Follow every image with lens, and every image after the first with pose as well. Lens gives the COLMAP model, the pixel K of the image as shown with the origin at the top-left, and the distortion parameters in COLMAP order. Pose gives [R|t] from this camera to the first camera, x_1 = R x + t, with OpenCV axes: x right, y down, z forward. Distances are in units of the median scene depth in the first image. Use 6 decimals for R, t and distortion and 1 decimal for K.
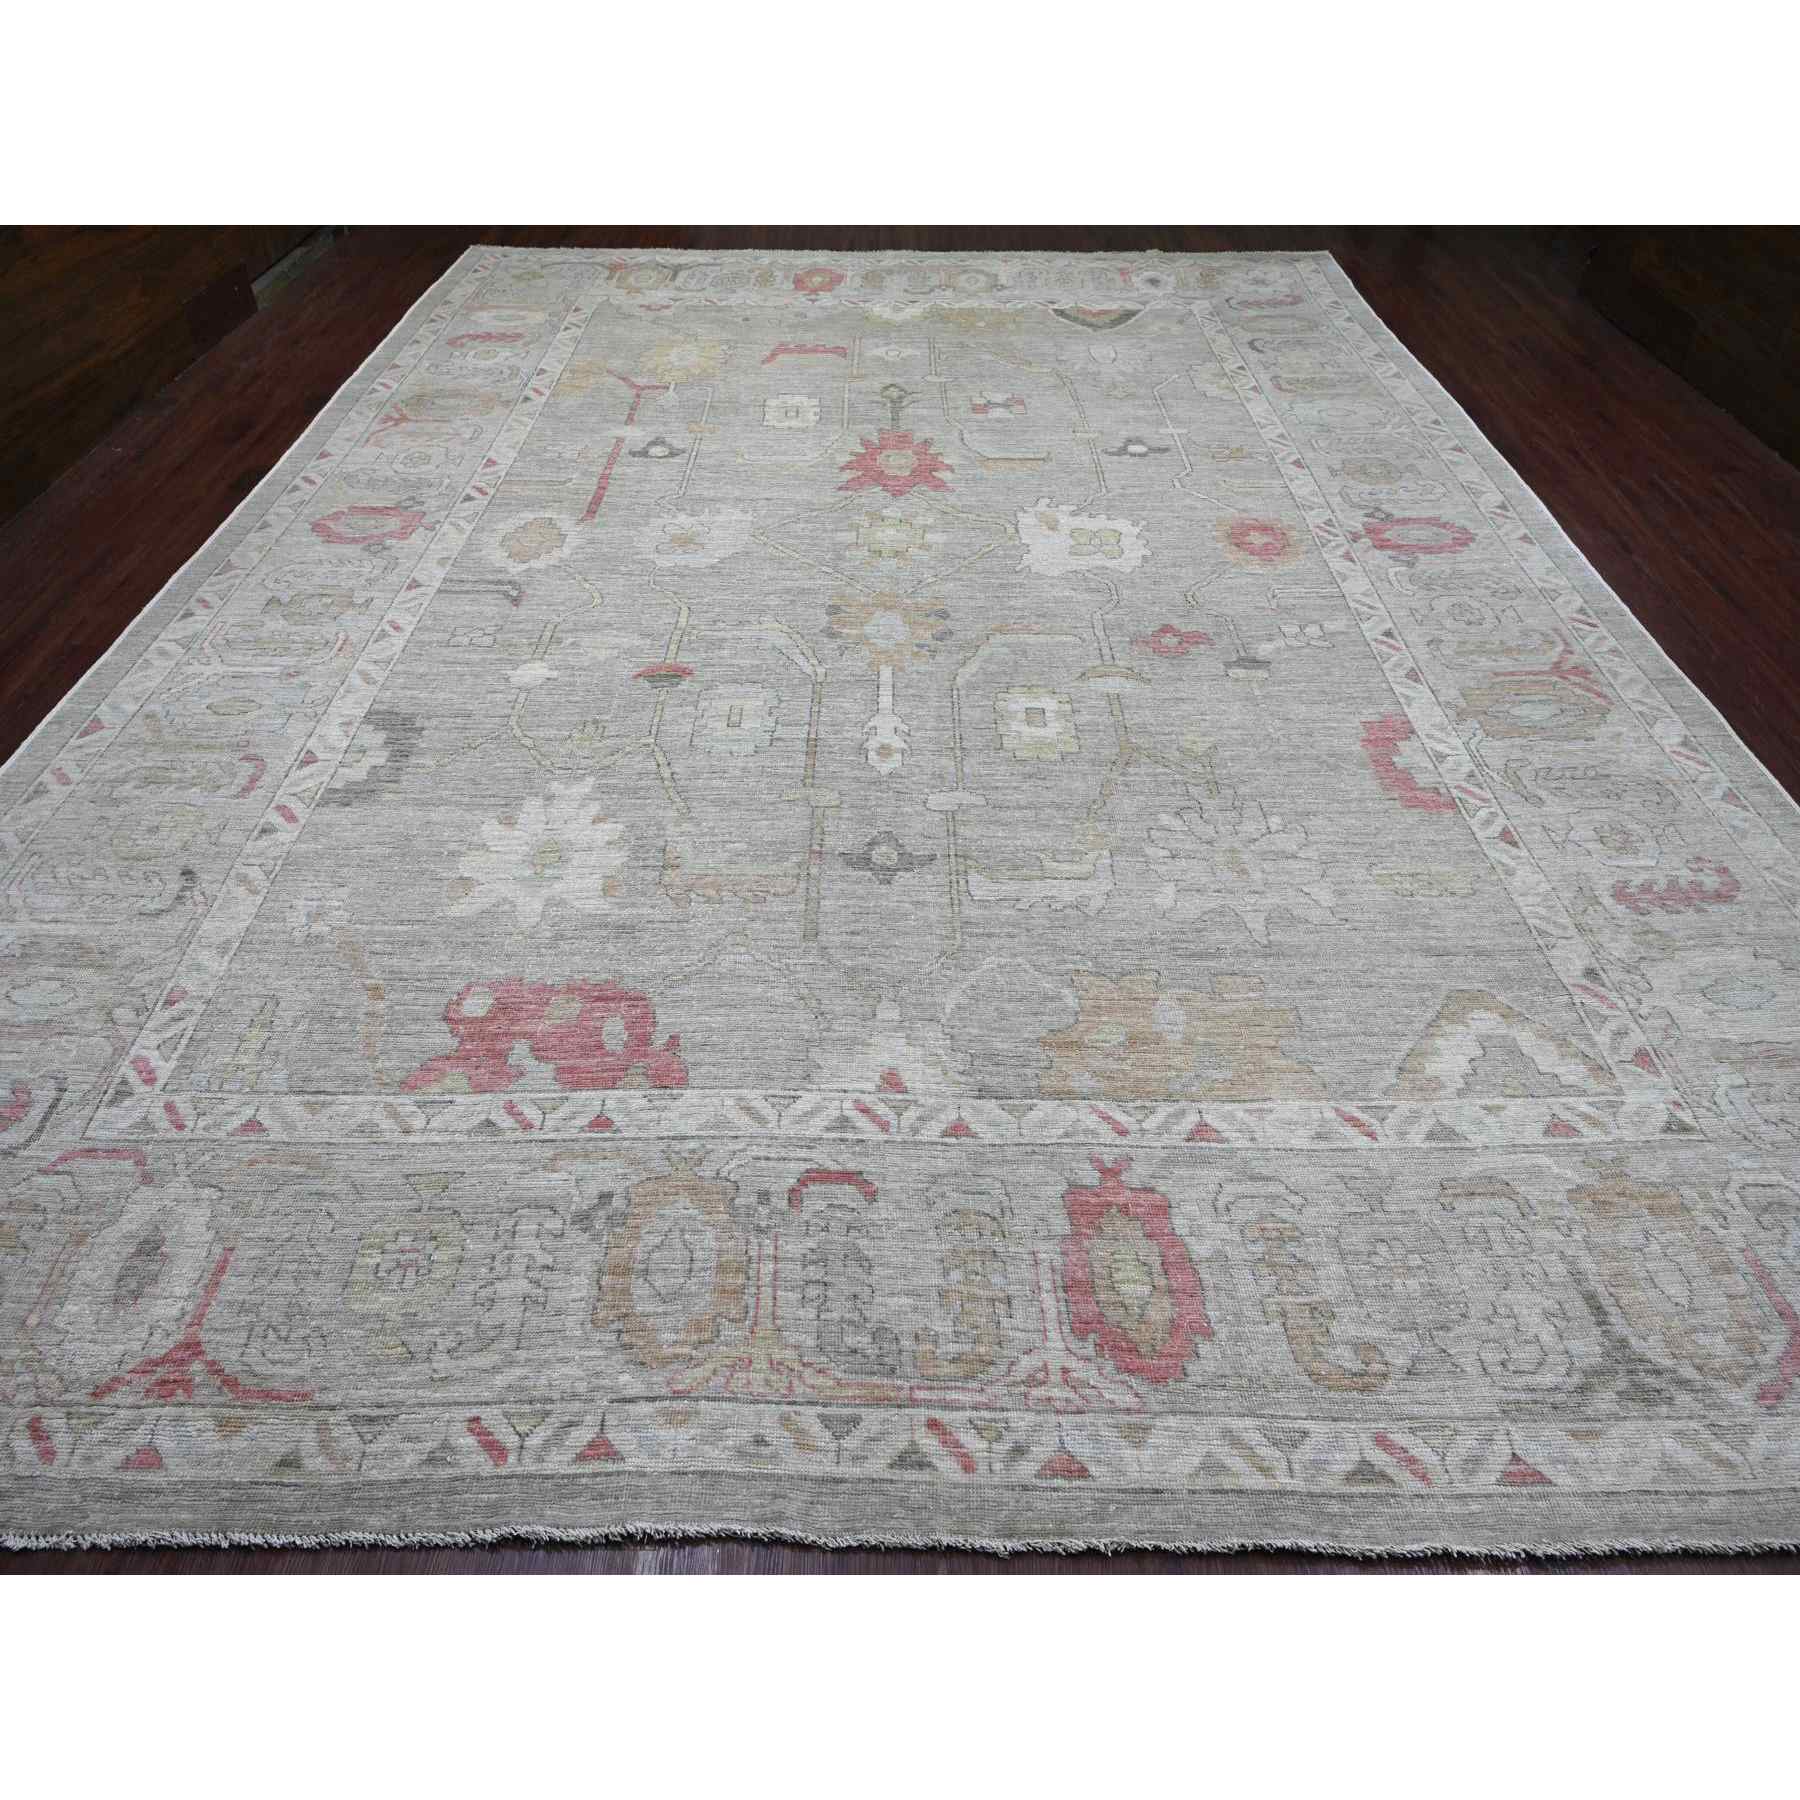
lens RADIAL K [[1086.5, 0, 934.6], [0, 1086.5, 900.4], [0, 0, 1]] dist [-0.007834, 0.001900]
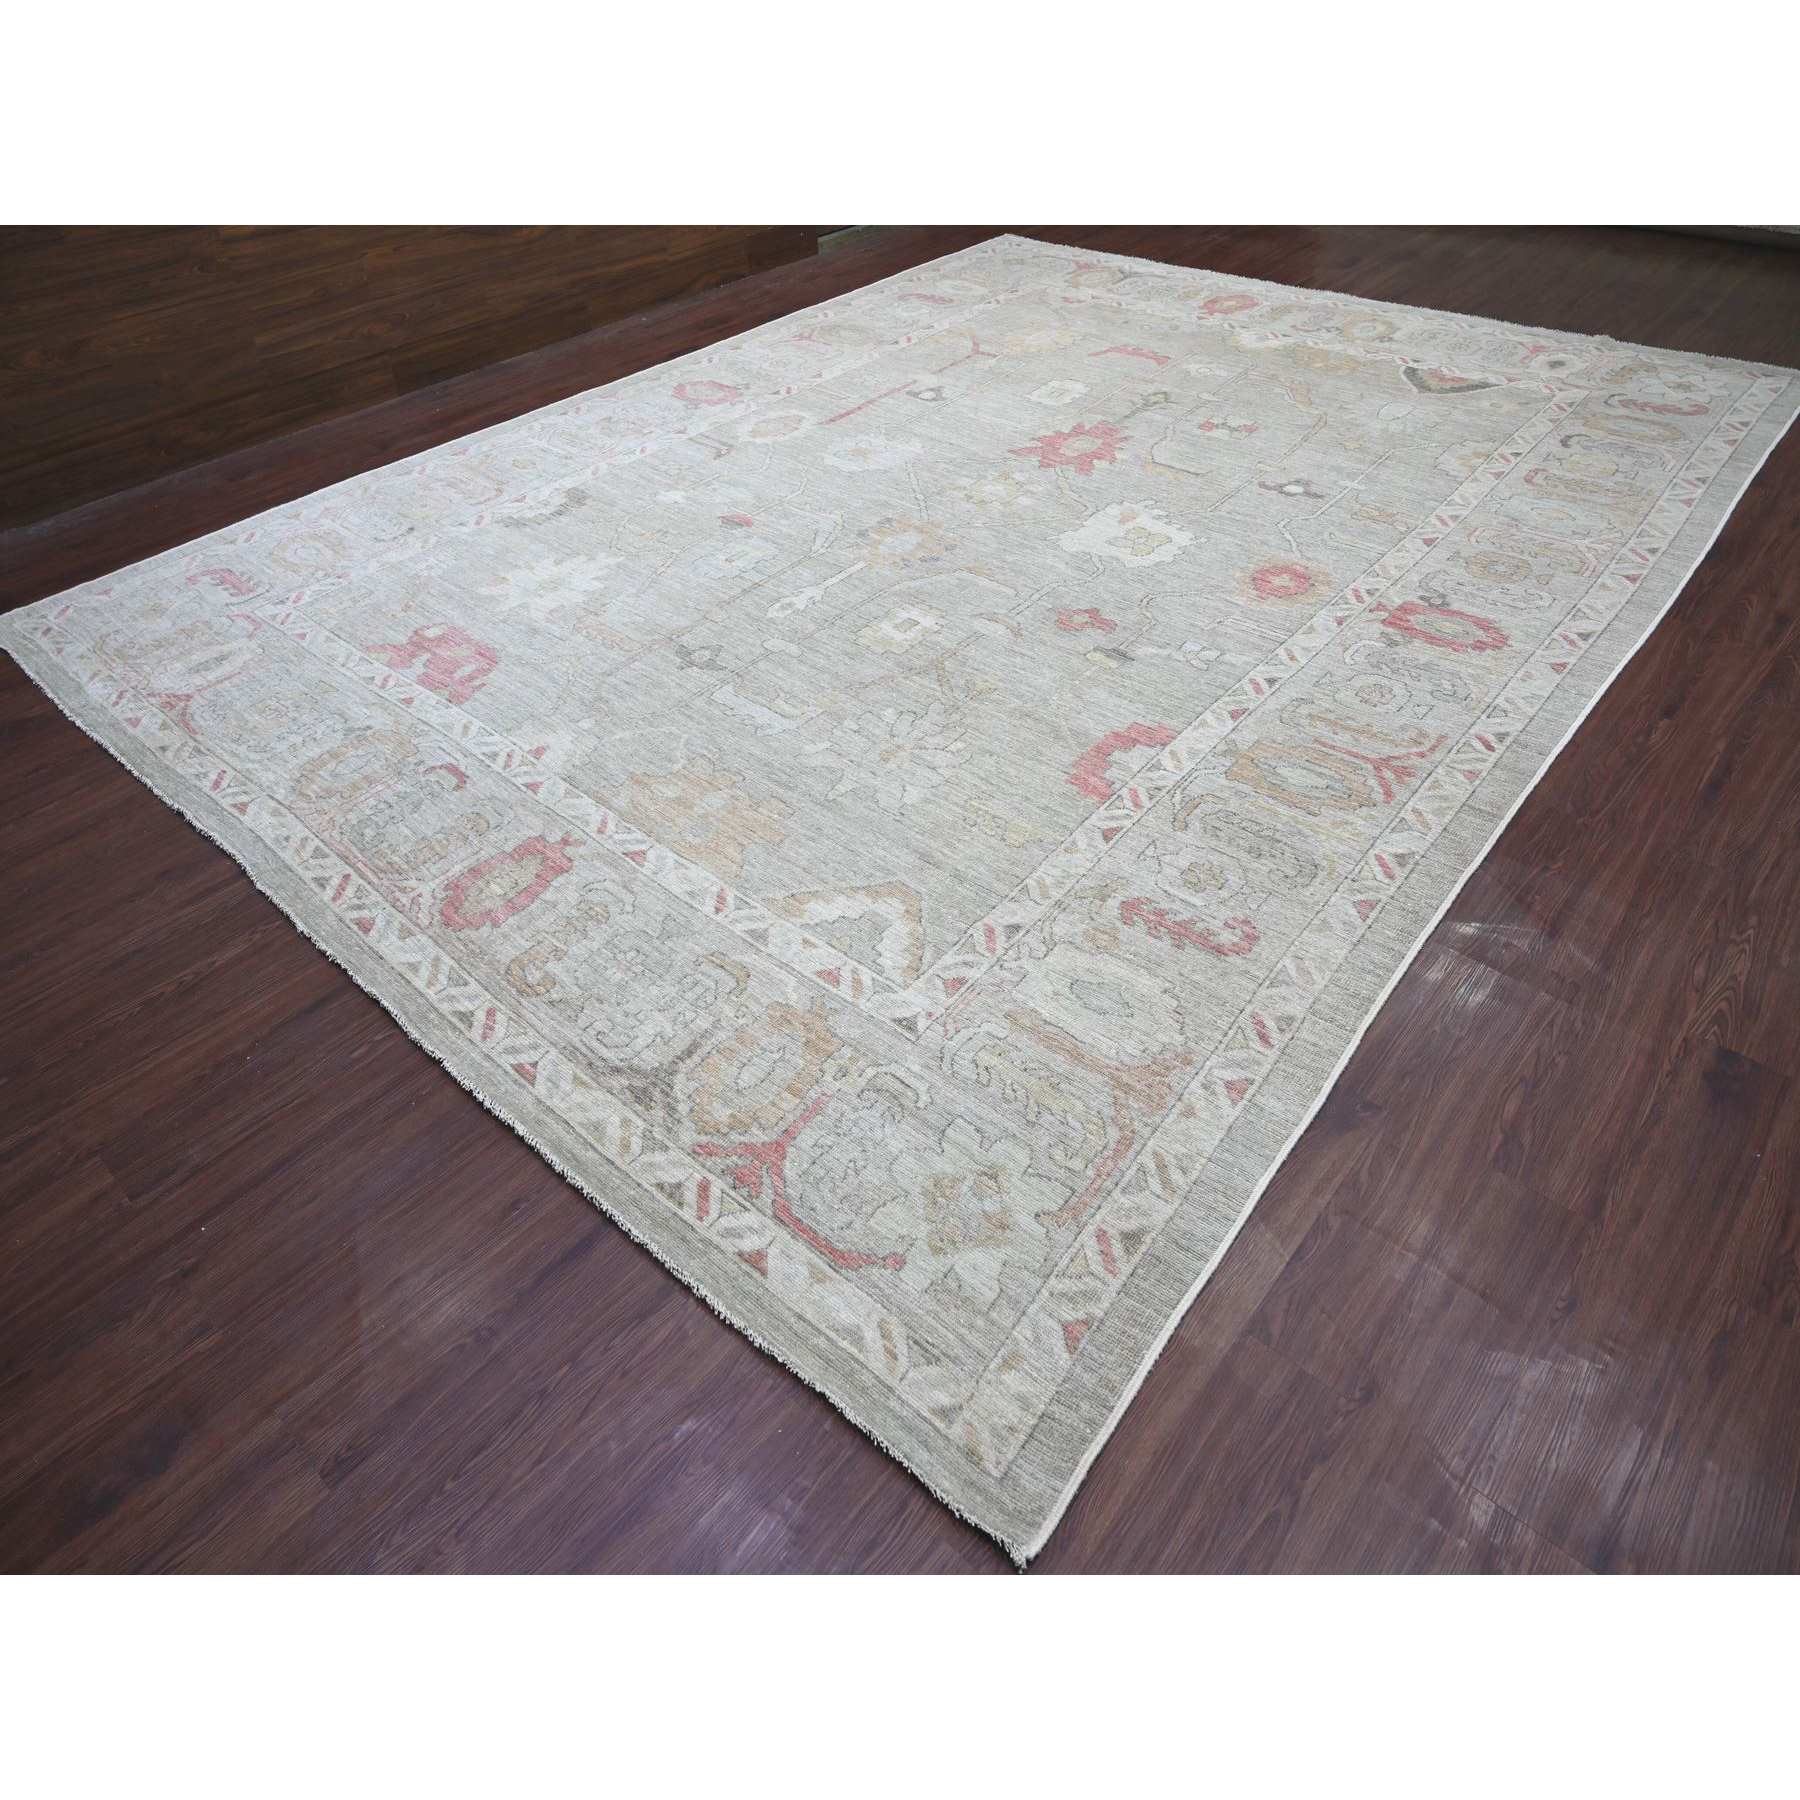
lens RADIAL K [[1086.5, 0, 934.6], [0, 1086.5, 900.4], [0, 0, 1]] dist [-0.007834, 0.001900]
pose [[0.763015, 0.426485, -0.485714, 0.764963], [-0.437398, 0.893933, 0.097810, -0.022292], [0.475910, 0.137820, 0.868628, -0.007785]]
